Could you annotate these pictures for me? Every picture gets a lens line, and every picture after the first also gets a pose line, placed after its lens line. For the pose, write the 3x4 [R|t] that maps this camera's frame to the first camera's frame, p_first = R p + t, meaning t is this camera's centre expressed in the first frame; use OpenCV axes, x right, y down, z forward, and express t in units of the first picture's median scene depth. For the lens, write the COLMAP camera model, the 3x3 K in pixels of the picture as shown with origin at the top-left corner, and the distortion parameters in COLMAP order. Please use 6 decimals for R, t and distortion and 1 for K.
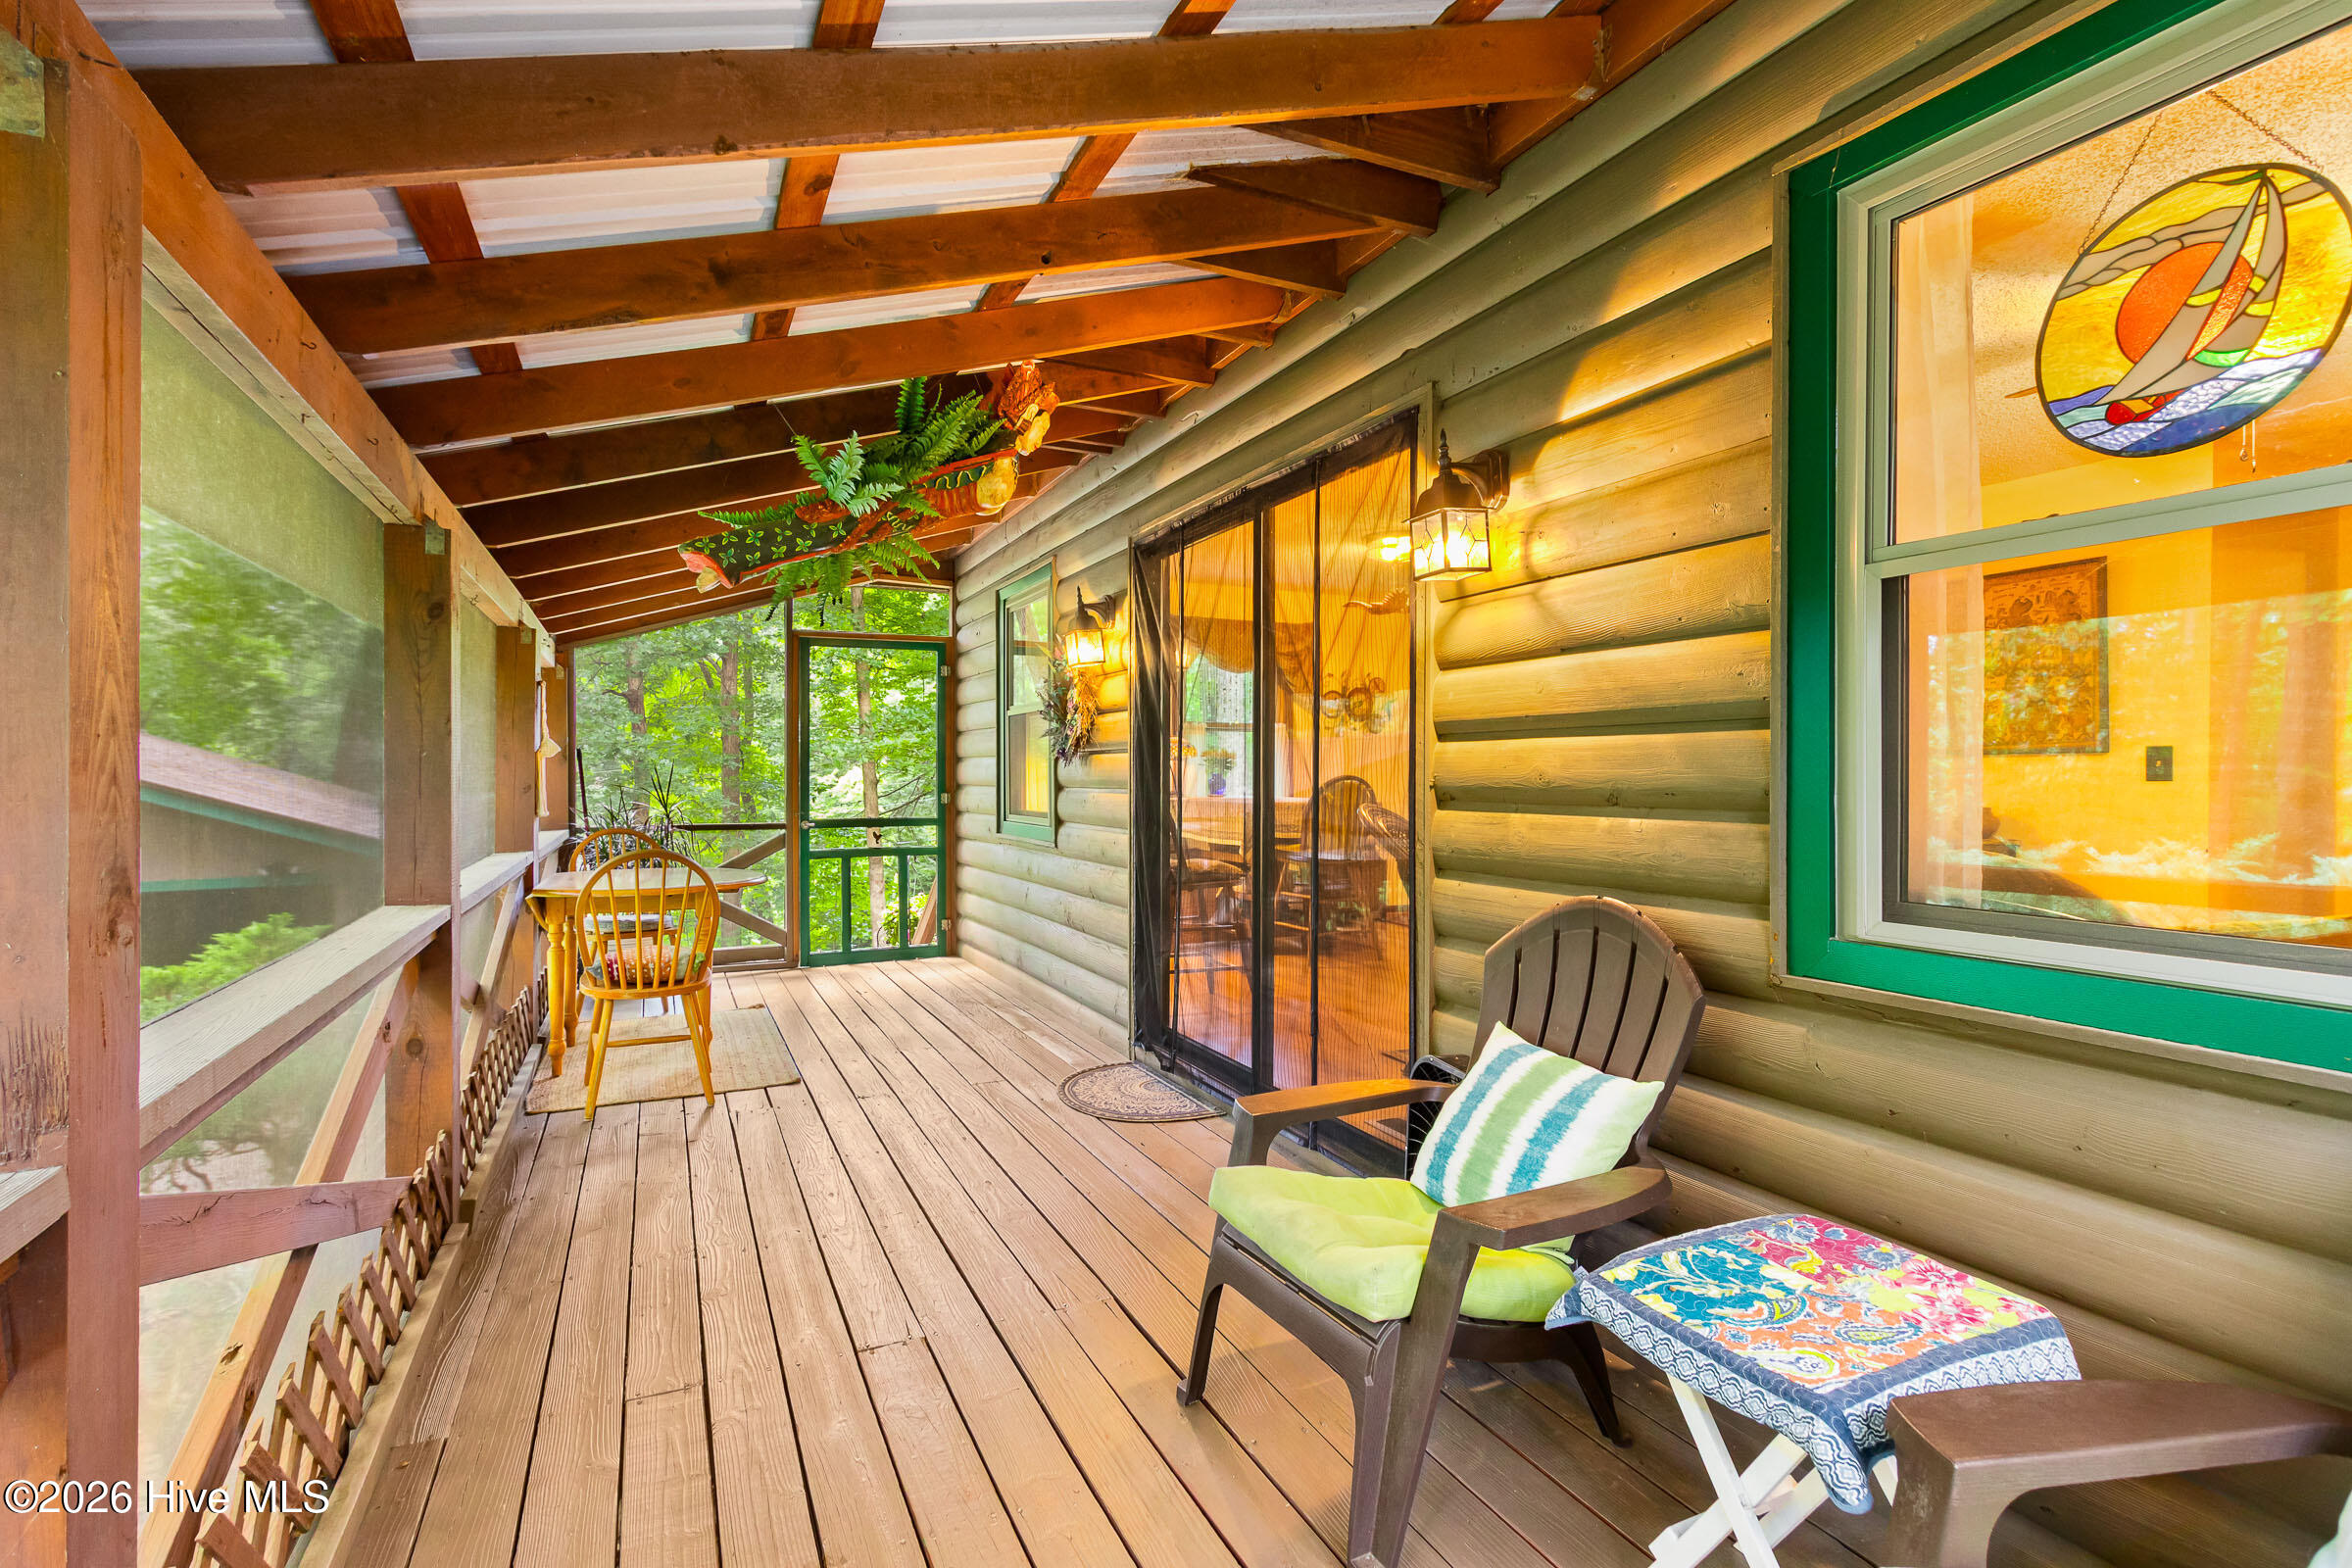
lens RADIAL K [[1115.2, 0, 1151.0], [0, 1115.2, 779.4], [0, 0, 1]] dist [0.001511, -0.000375]
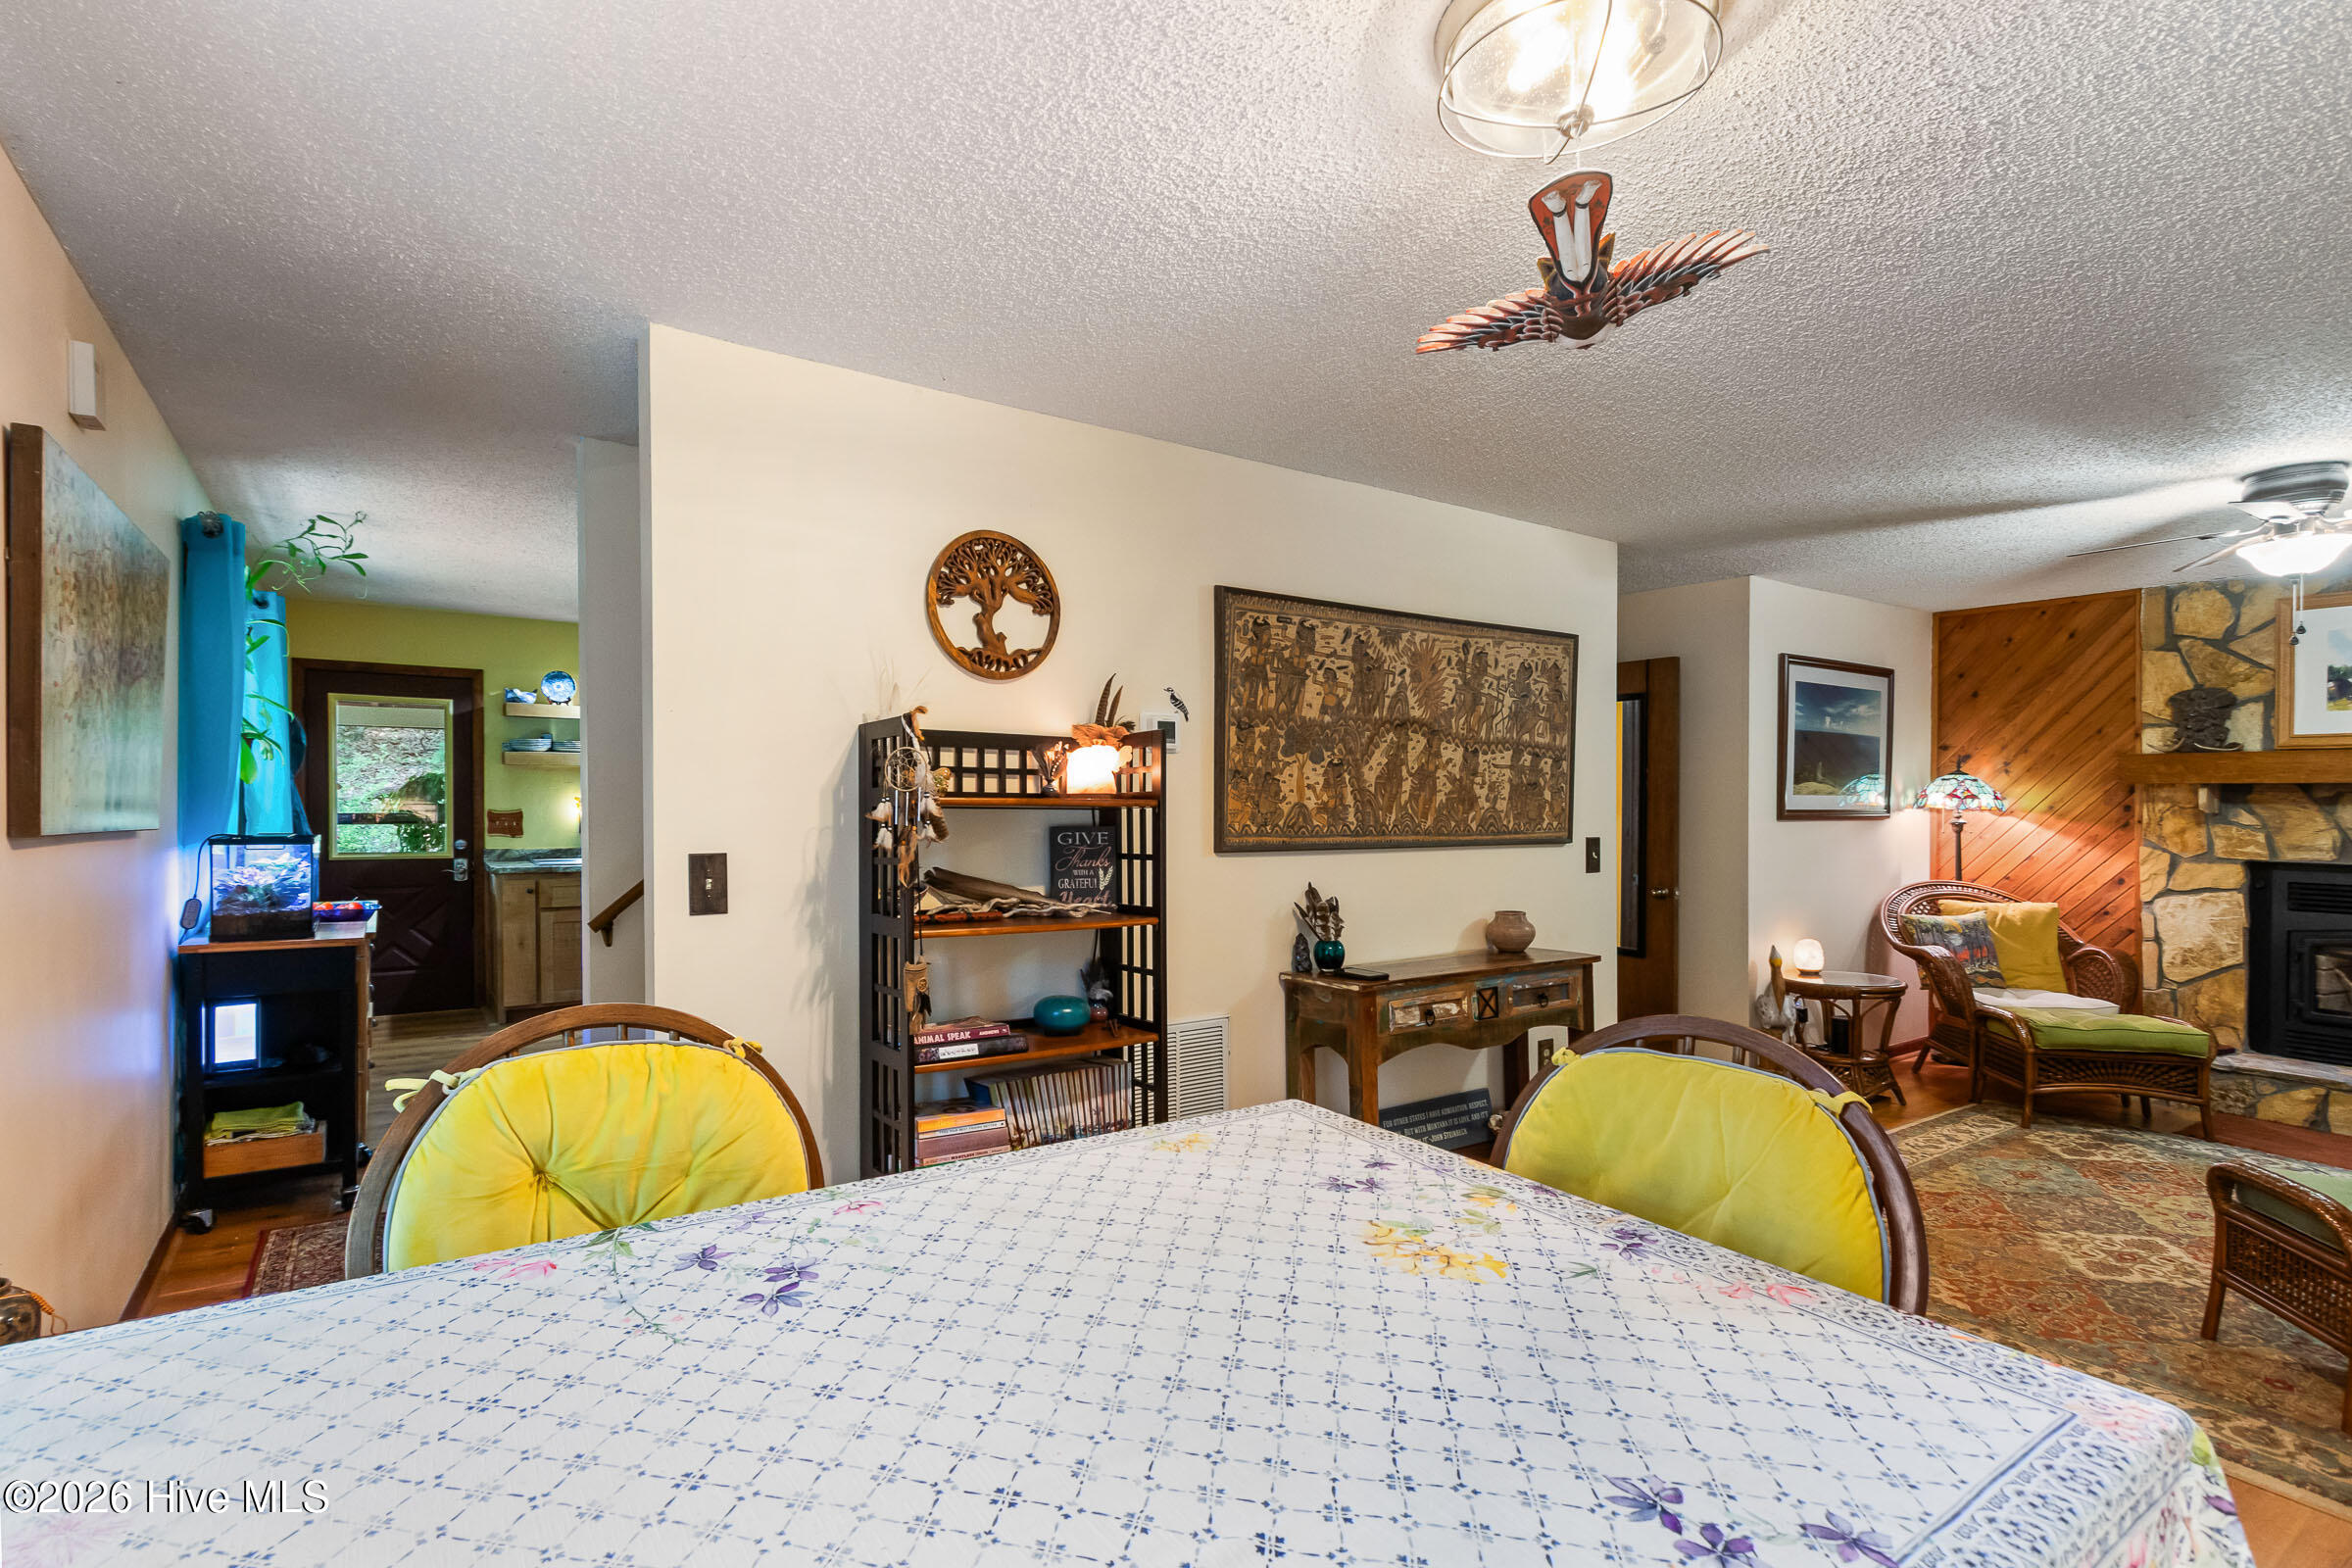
lens RADIAL K [[1121.6, 0, 1163.3], [0, 1121.6, 805.2], [0, 0, 1]] dist [0.013688, -0.000170]
pose [[-0.179843, 0.001619, 0.983694, -0.018480], [-0.001440, 0.999997, -0.001909, -0.052976], [-0.983694, -0.001760, -0.179840, 1.487204]]
